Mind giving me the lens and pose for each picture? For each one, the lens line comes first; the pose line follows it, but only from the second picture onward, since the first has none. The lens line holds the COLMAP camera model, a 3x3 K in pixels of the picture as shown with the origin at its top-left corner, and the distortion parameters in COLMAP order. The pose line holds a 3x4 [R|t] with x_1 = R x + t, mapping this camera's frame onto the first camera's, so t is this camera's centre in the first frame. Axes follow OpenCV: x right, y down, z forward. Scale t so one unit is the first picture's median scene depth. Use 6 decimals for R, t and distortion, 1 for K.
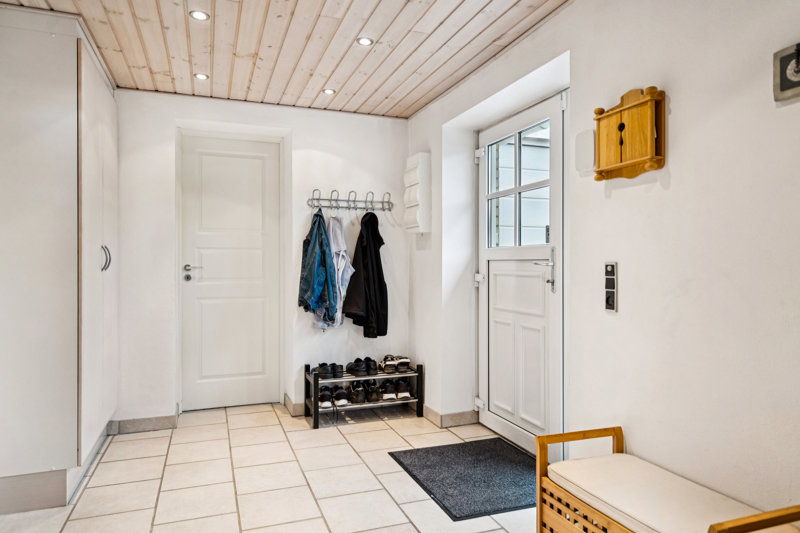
lens RADIAL K [[523.6, 0, 398.2], [0, 523.6, 268.0], [0, 0, 1]] dist [-0.001329, -0.000135]
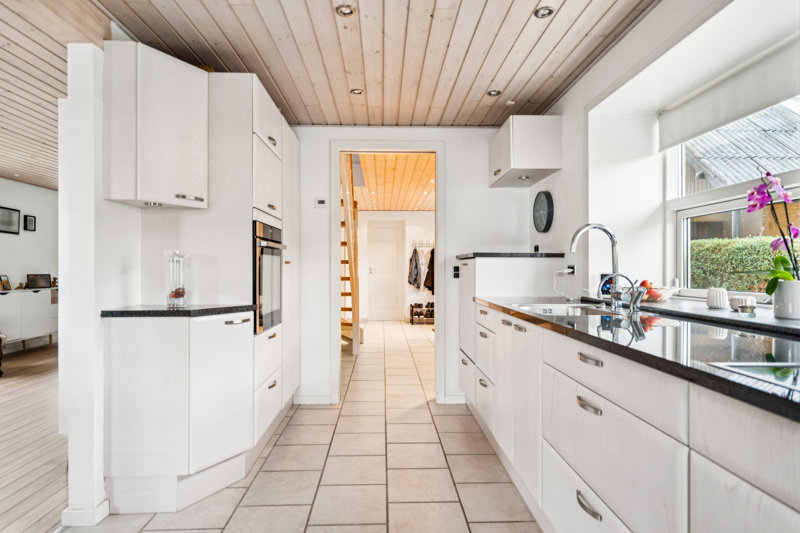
lens RADIAL K [[433.3, 0, 400.4], [0, 433.3, 268.1], [0, 0, 1]] dist [0.000552, 0.000162]
pose [[0.942660, -0.005607, -0.333708, 0.534623], [0.007158, 0.999969, 0.003420, -0.013847], [0.333678, -0.005613, 0.942670, -1.167830]]
